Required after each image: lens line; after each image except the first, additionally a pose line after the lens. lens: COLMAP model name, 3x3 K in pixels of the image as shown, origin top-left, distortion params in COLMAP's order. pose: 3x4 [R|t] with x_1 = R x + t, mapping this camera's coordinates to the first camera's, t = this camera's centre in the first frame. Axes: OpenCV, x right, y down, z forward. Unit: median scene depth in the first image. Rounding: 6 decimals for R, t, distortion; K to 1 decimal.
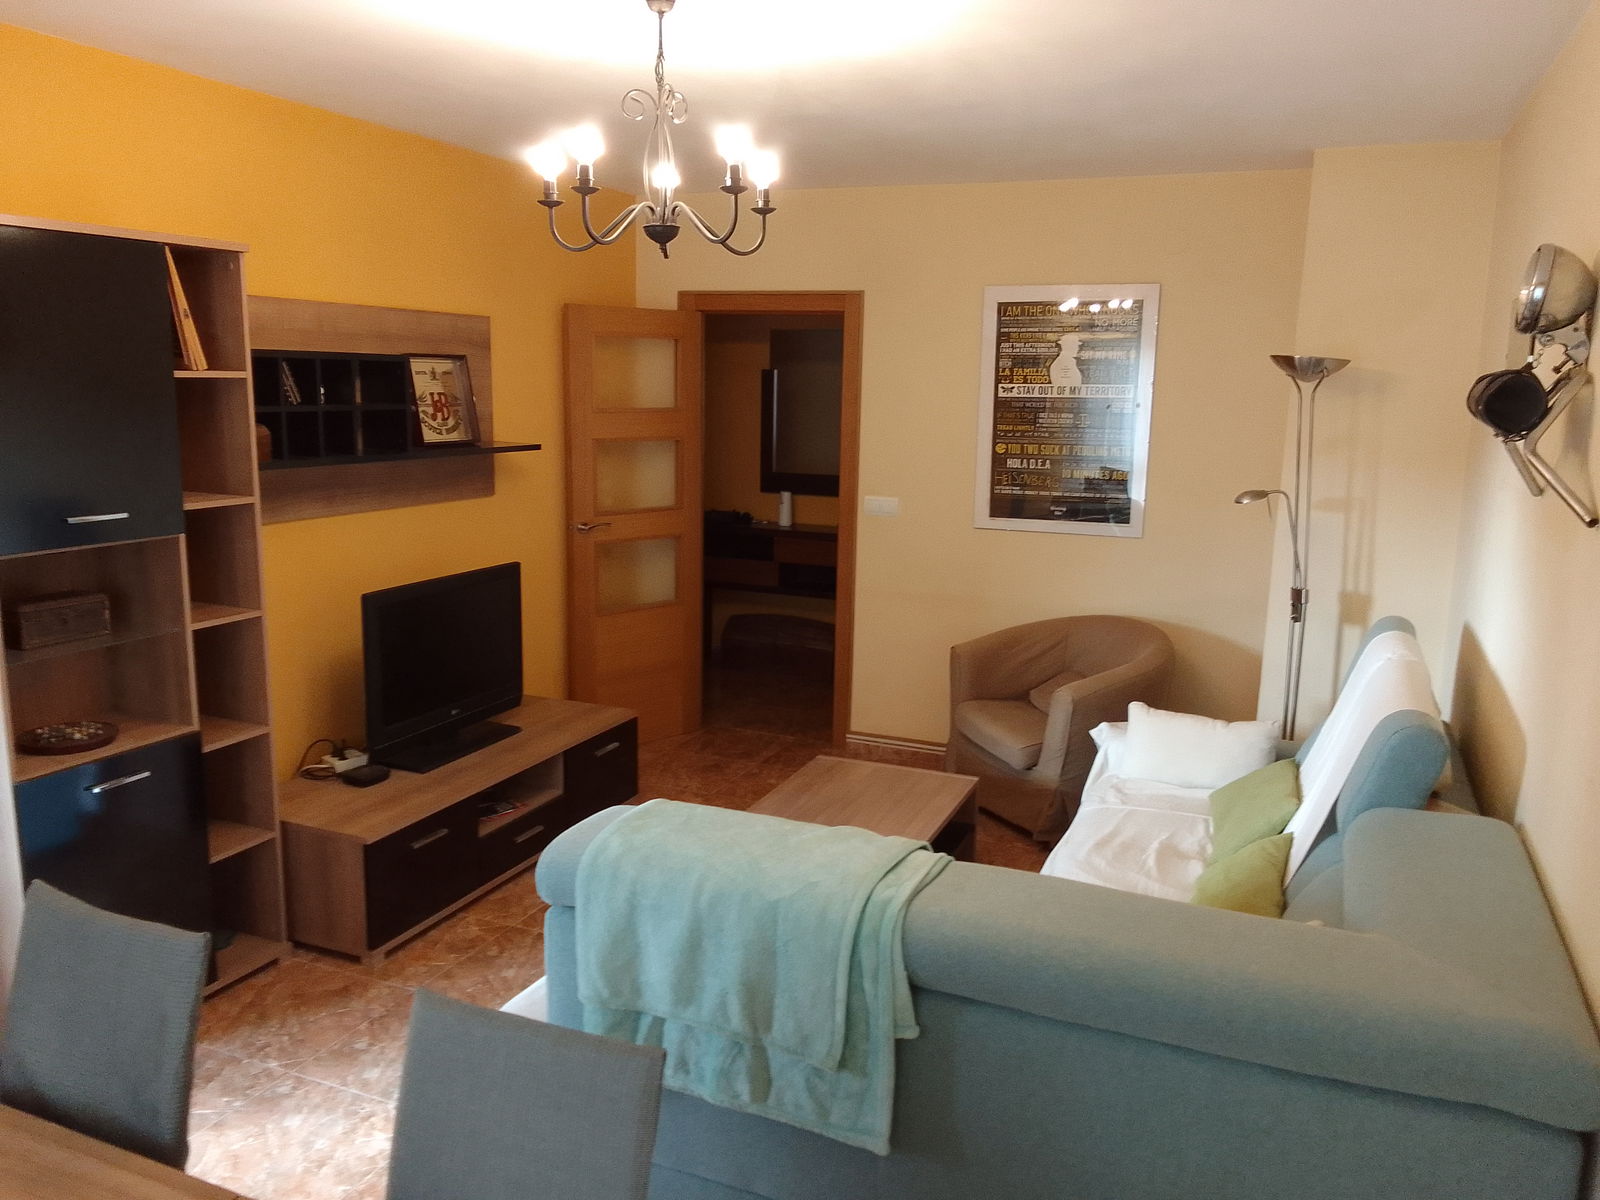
lens RADIAL K [[1229.3, 0, 800.0], [0, 1229.3, 600.0], [0, 0, 1]] dist [0.070539, -0.165673]
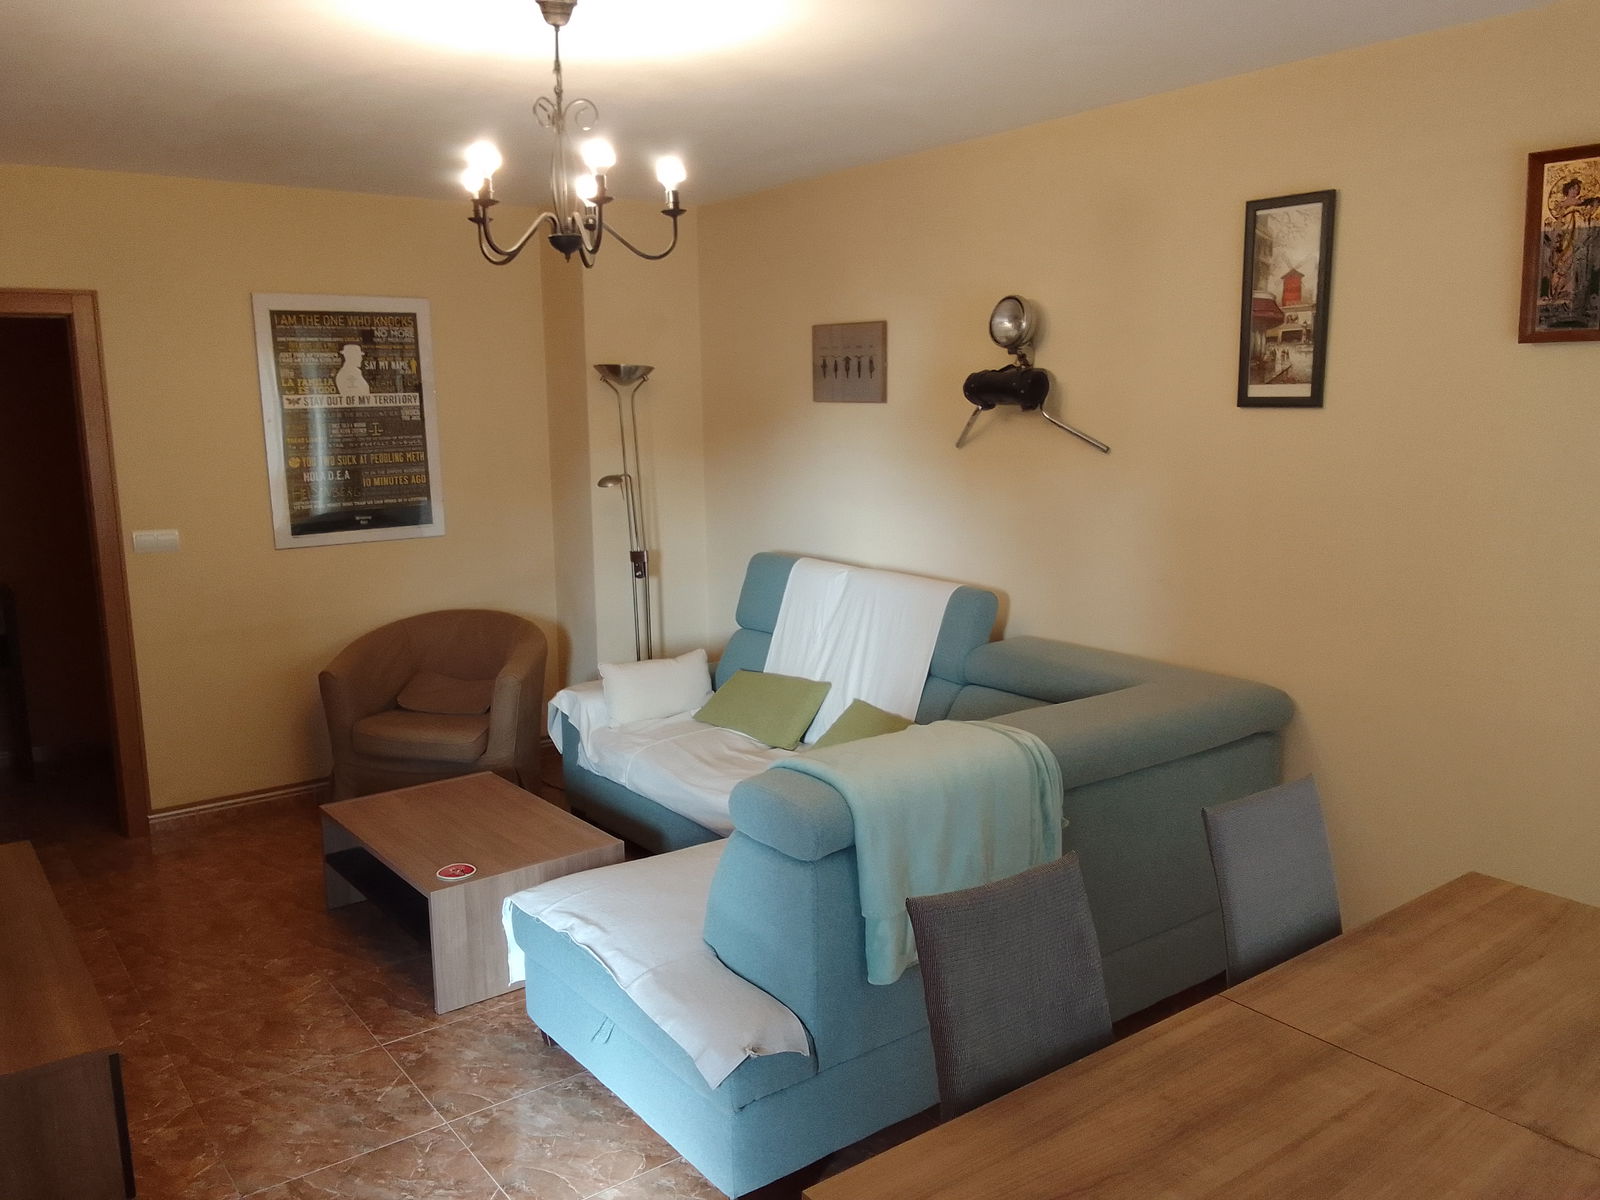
lens RADIAL K [[1229.3, 0, 800.0], [0, 1229.3, 600.0], [0, 0, 1]] dist [0.070539, -0.165673]
pose [[0.505197, -0.169521, 0.846190, -0.482037], [0.176551, 0.980082, 0.090939, -0.037844], [-0.844752, 0.103453, 0.525064, 0.180955]]
